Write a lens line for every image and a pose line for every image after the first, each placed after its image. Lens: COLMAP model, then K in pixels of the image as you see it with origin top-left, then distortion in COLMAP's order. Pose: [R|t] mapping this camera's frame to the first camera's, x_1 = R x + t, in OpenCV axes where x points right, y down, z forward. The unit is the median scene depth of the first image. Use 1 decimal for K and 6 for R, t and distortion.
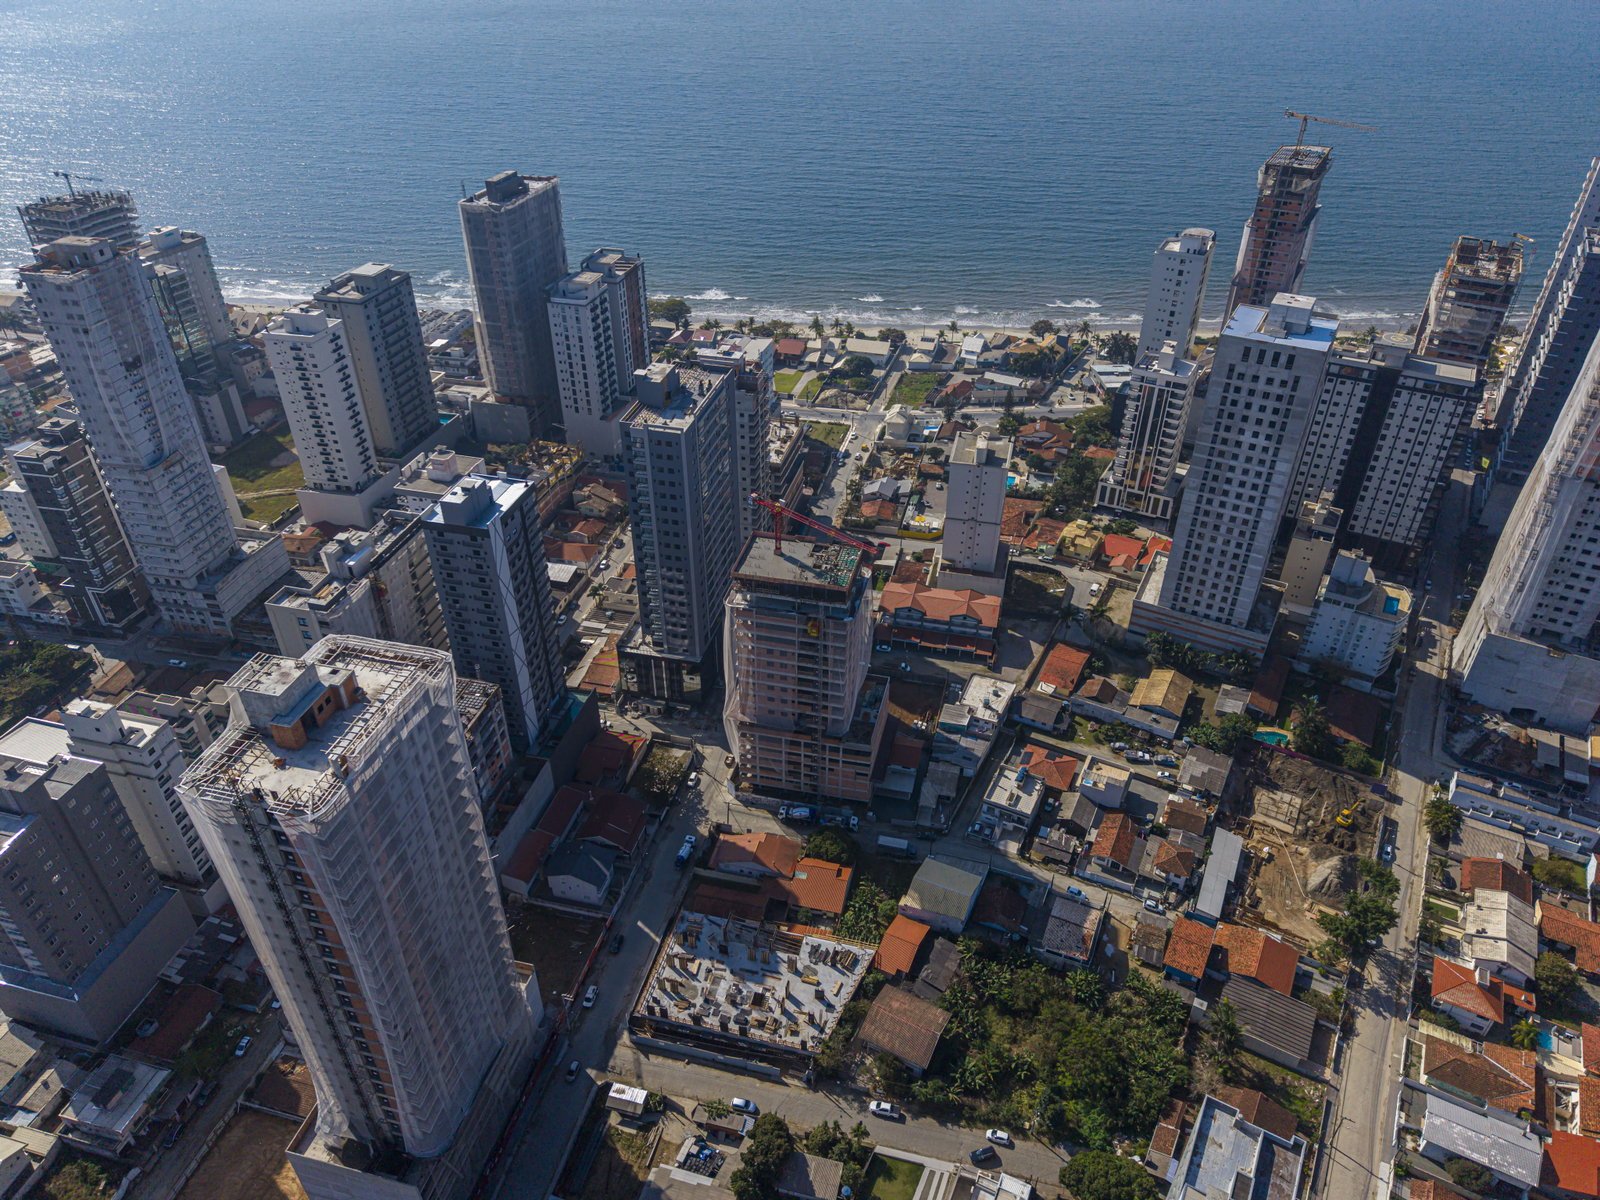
lens RADIAL K [[1067.2, 0, 793.8], [0, 1067.2, 598.4], [0, 0, 1]] dist [0.018487, -0.017918]
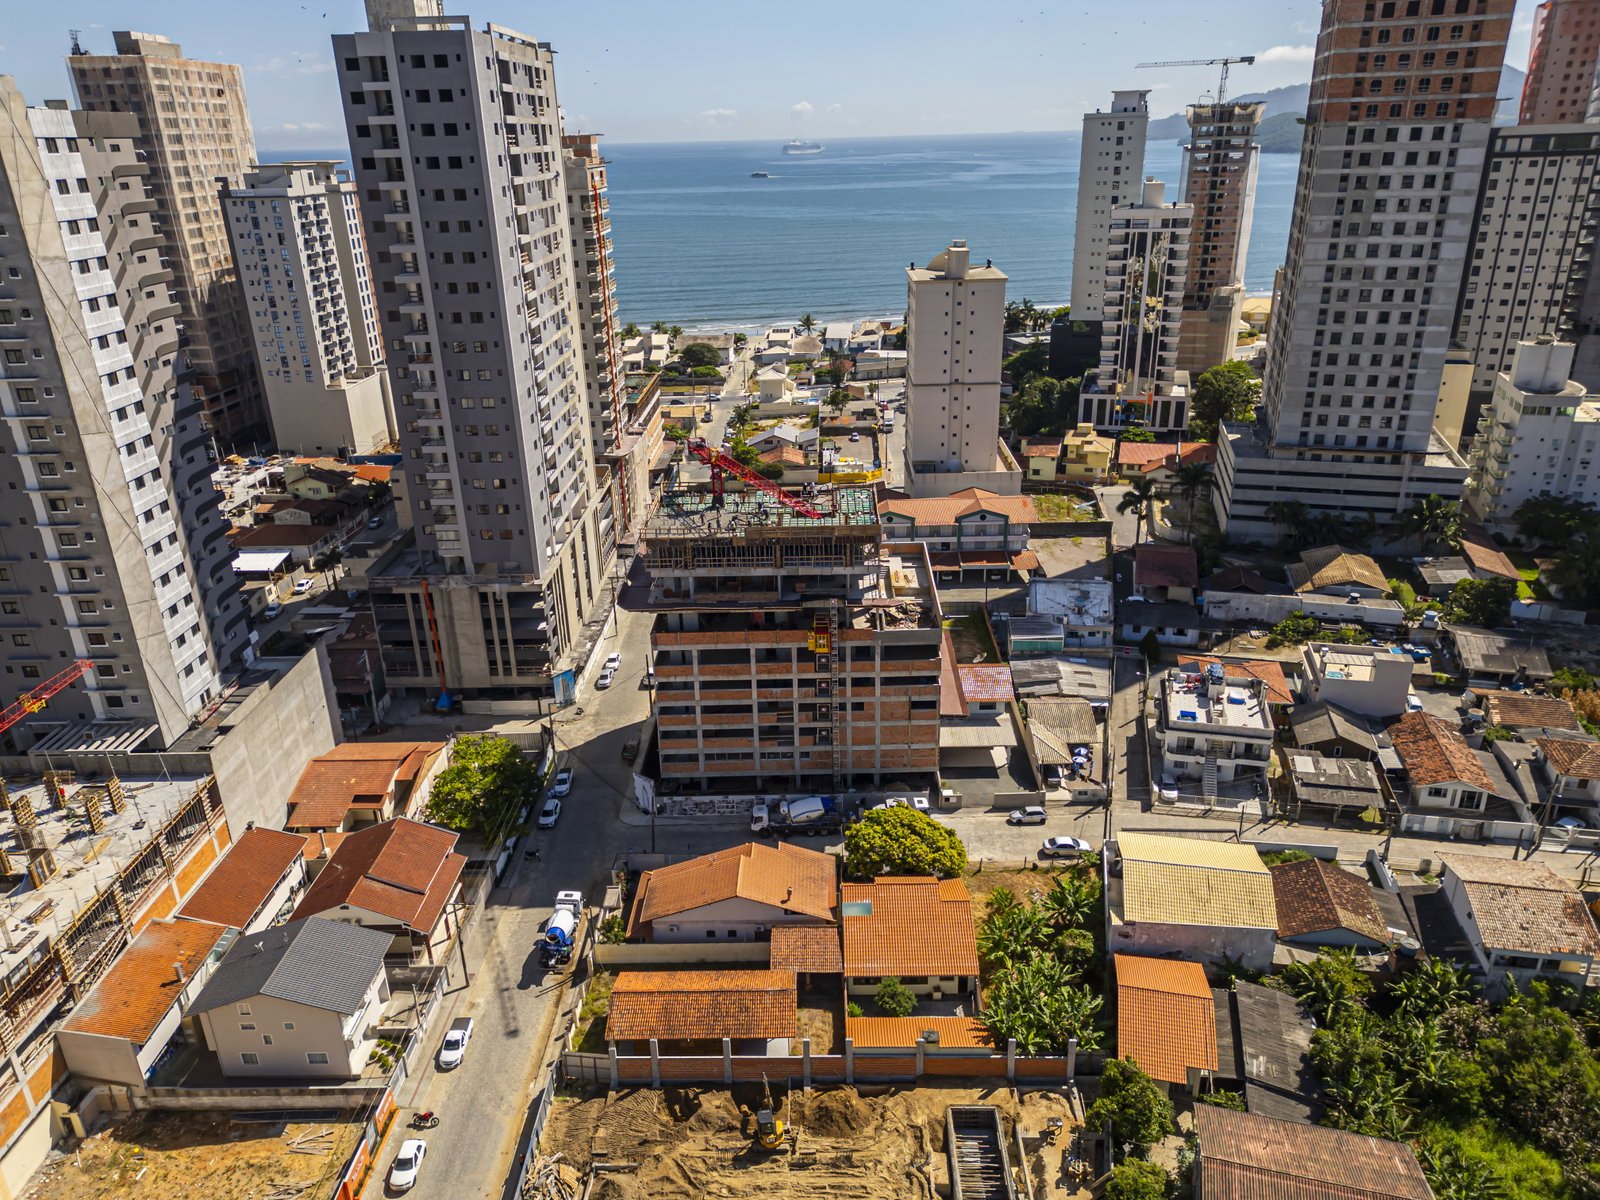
lens RADIAL K [[1118.0, 0, 799.3], [0, 1118.0, 596.0], [0, 0, 1]] dist [0.062595, -0.054877]
pose [[0.974065, -0.106252, 0.199769, -0.076688], [0.147191, 0.968096, -0.202793, 0.190680], [-0.171848, 0.226937, 0.958628, 0.469731]]
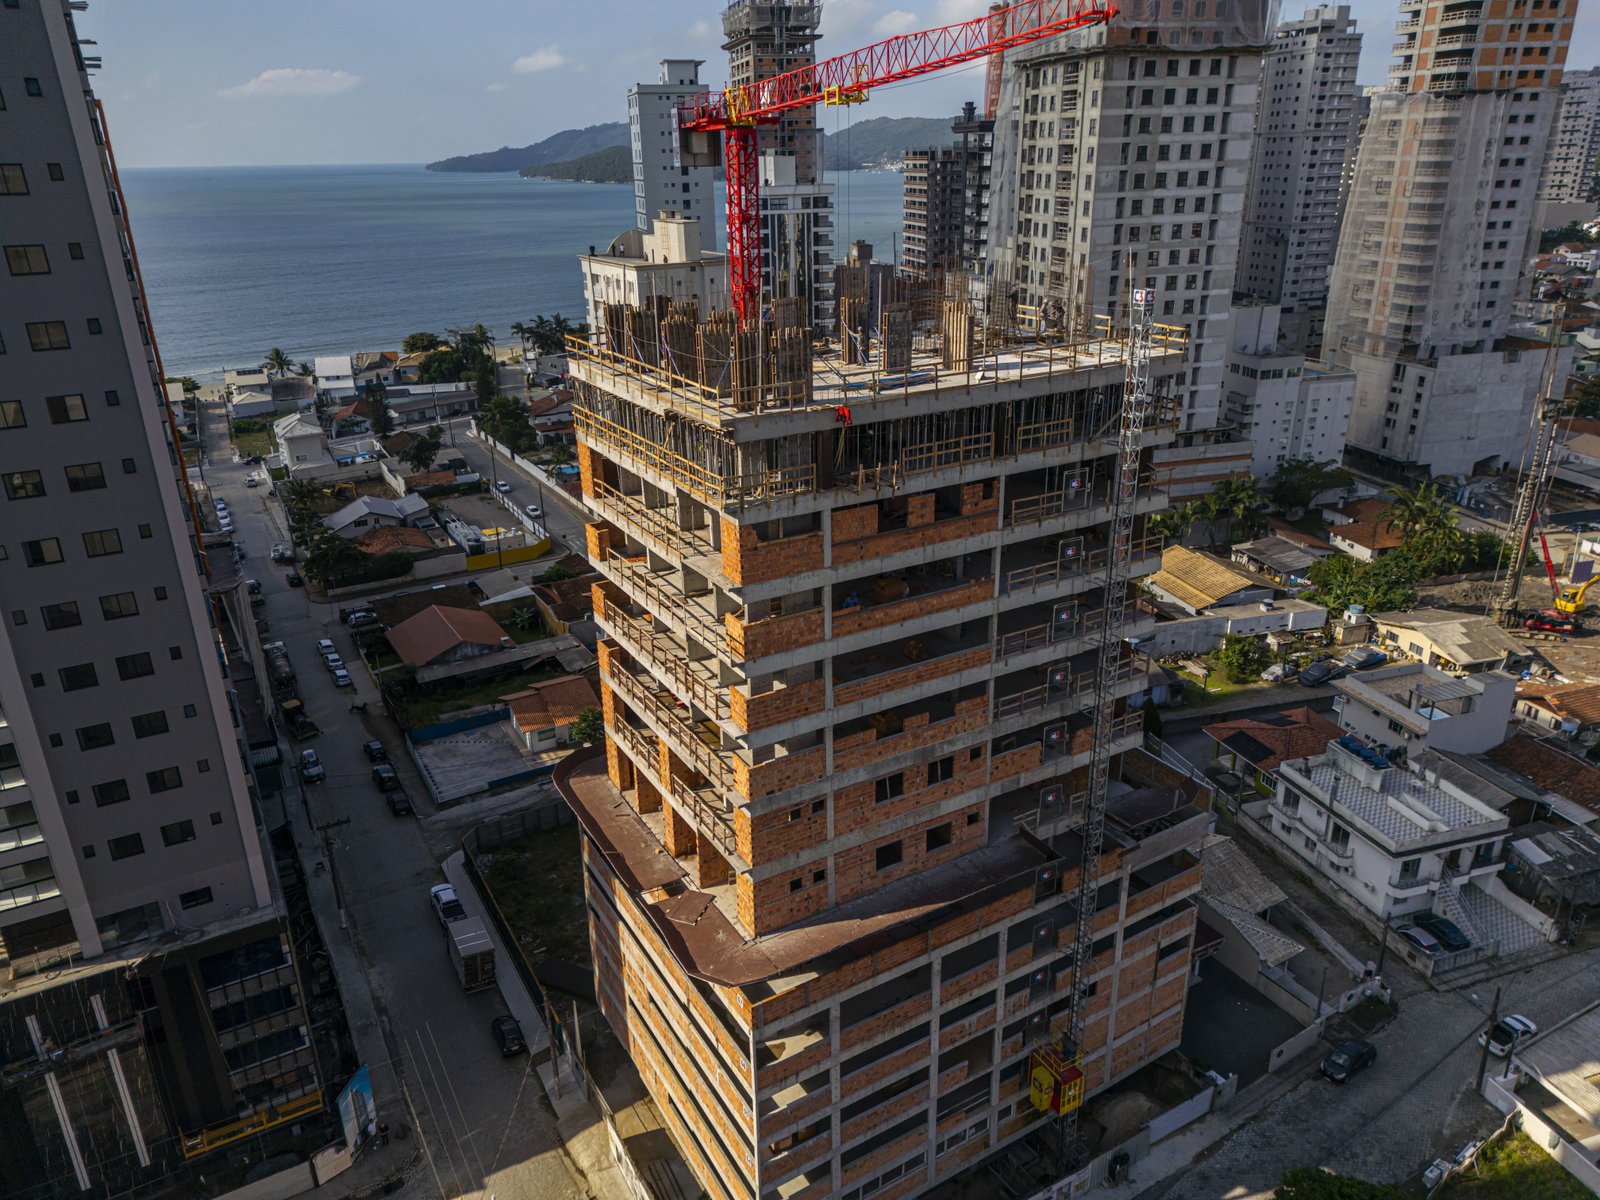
lens RADIAL K [[1118.0, 0, 795.2], [0, 1118.0, 596.6], [0, 0, 1]] dist [0.062595, -0.054877]
pose [[0.720146, -0.266445, 0.640622, -0.146728], [0.409948, 0.908320, -0.083053, 0.062849], [-0.559760, 0.322432, 0.763352, 0.730380]]
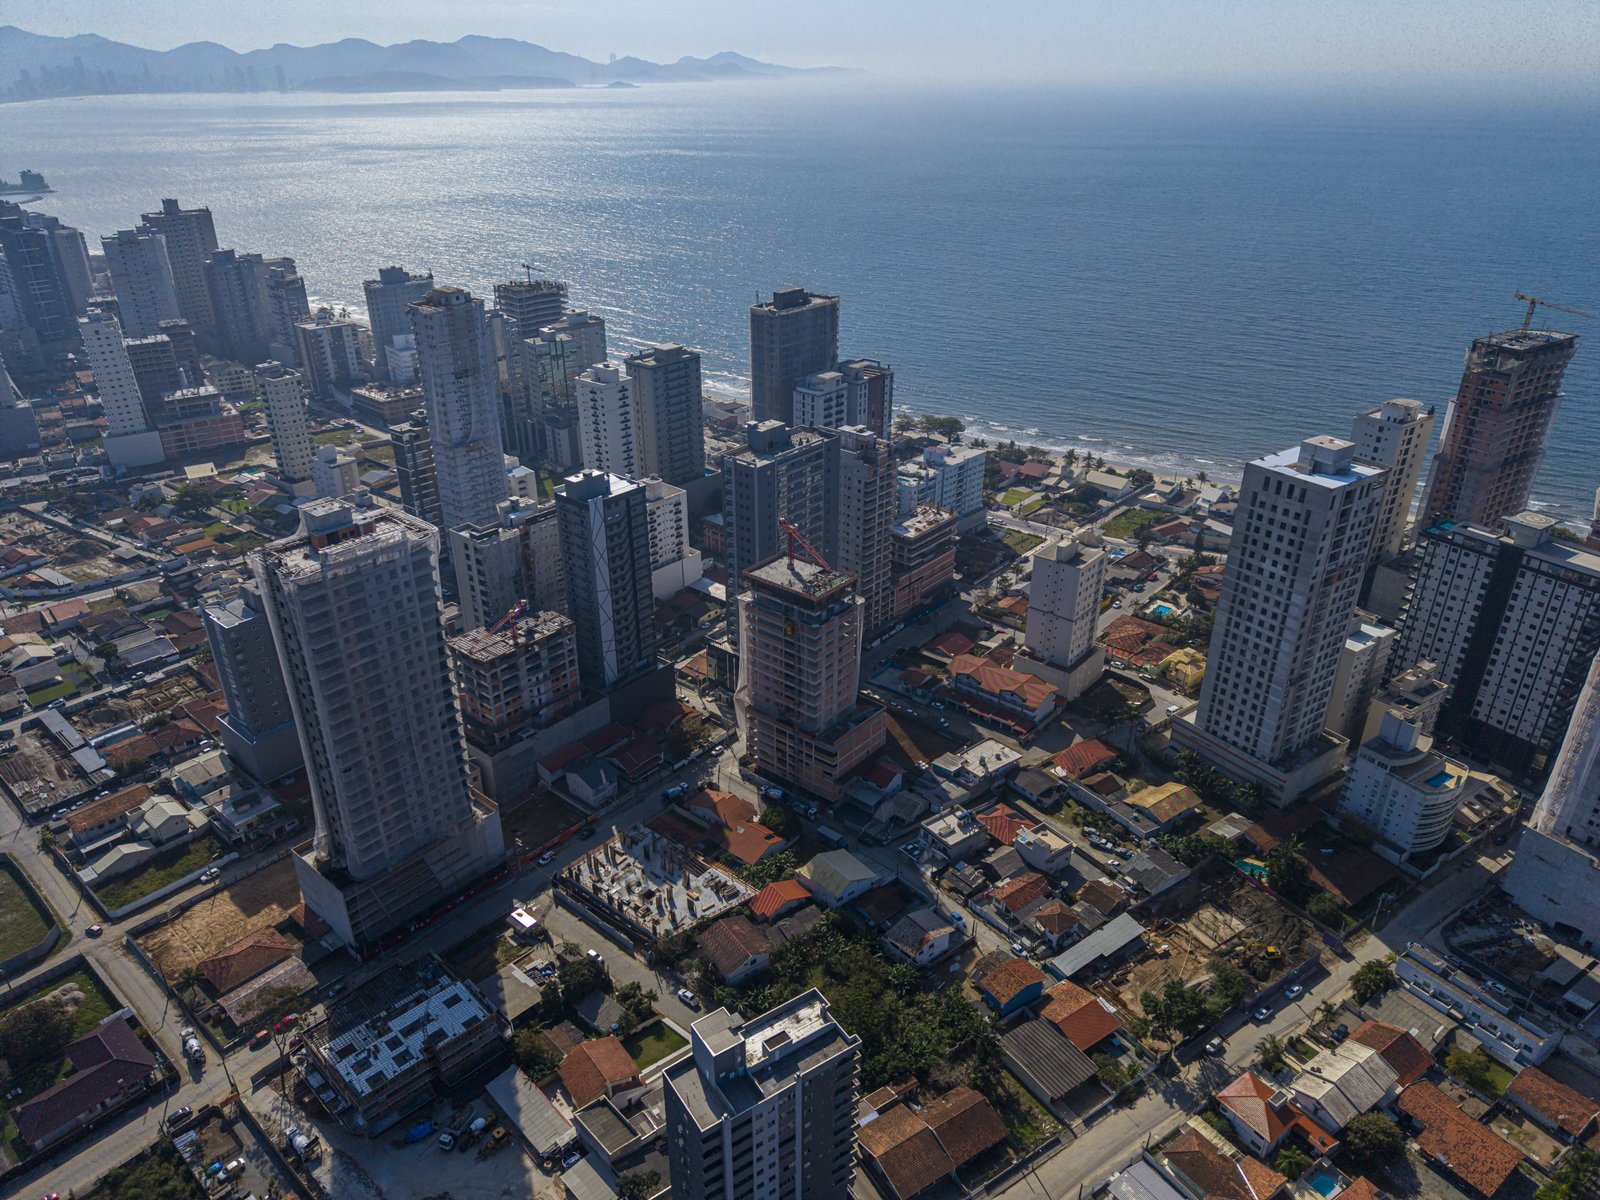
lens RADIAL K [[1067.2, 0, 797.0], [0, 1067.2, 597.0], [0, 0, 1]] dist [0.018487, -0.017918]
pose [[0.897363, 0.198852, -0.393952, 0.410002], [-0.252596, 0.963465, -0.089055, 0.082575], [0.361850, 0.179425, 0.914807, -0.101837]]
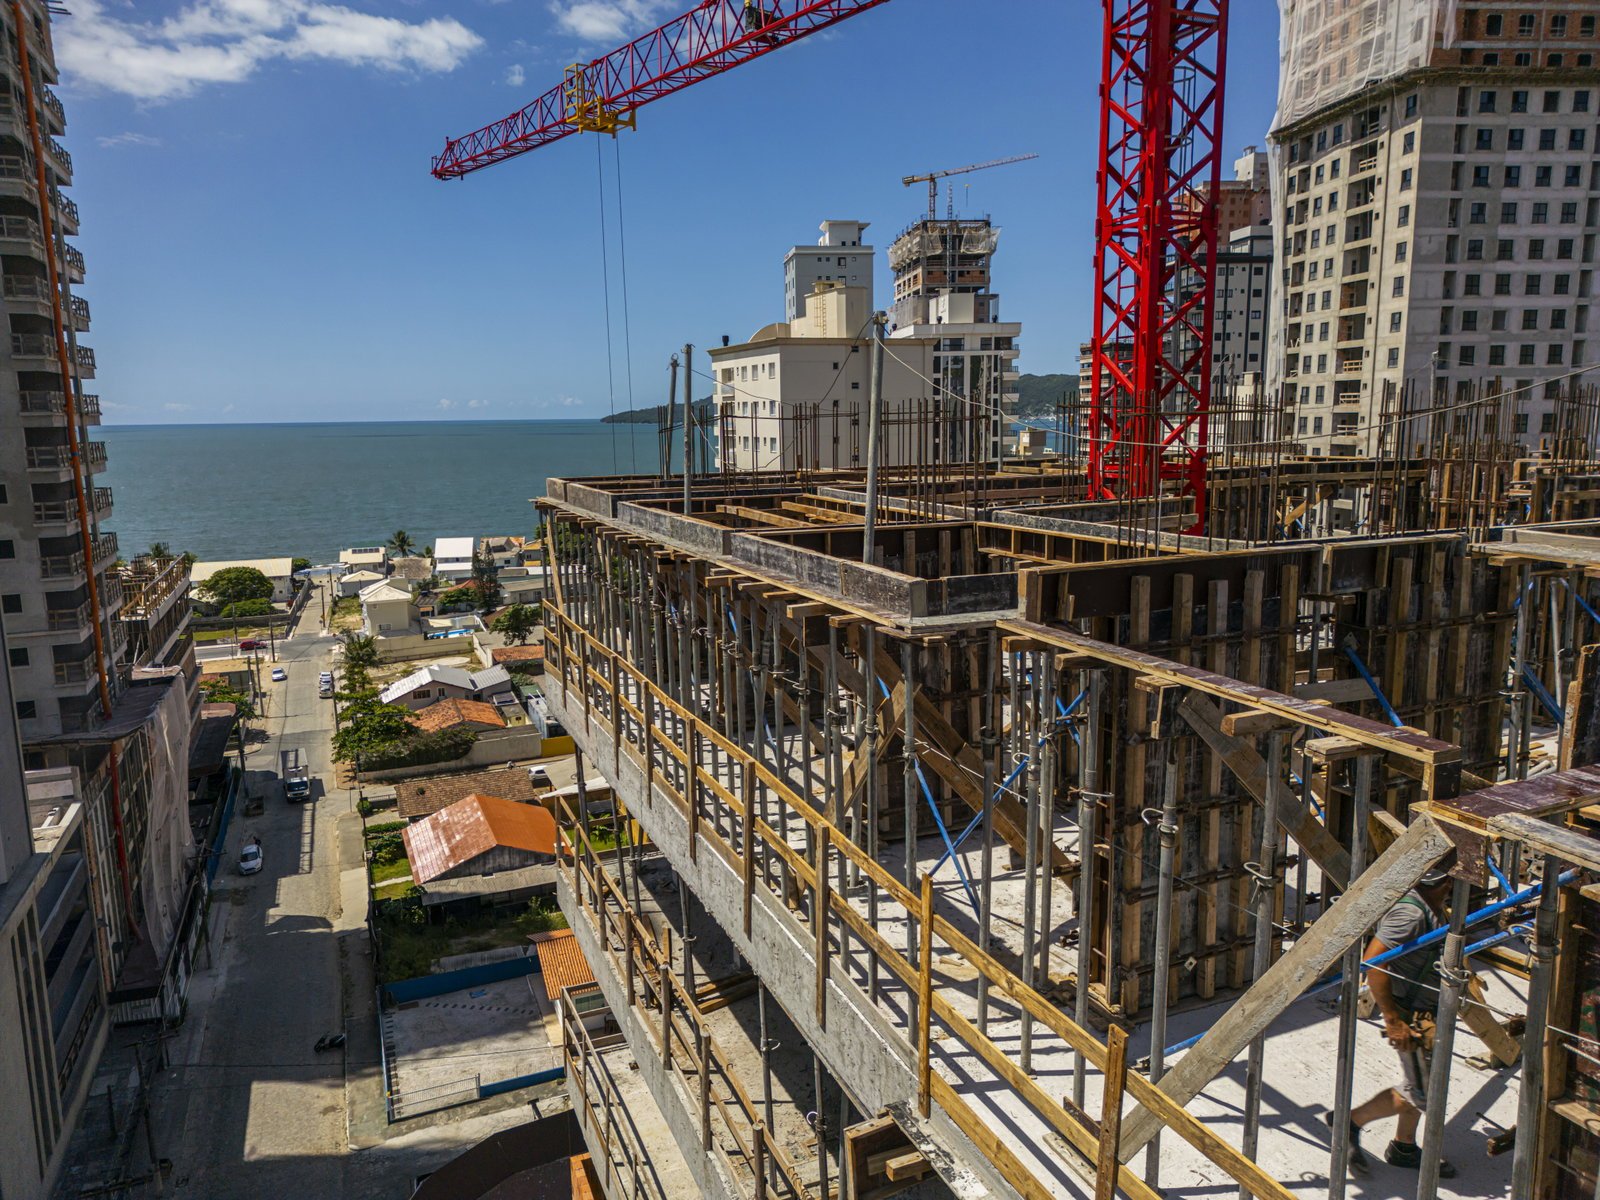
lens RADIAL K [[1118.0, 0, 796.7], [0, 1118.0, 602.6], [0, 0, 1]] dist [0.062595, -0.054877]
pose [[0.801626, -0.112030, 0.587235, -0.059215], [0.352687, 0.881759, -0.313230, 0.052801], [-0.482708, 0.458204, 0.746352, 0.867181]]
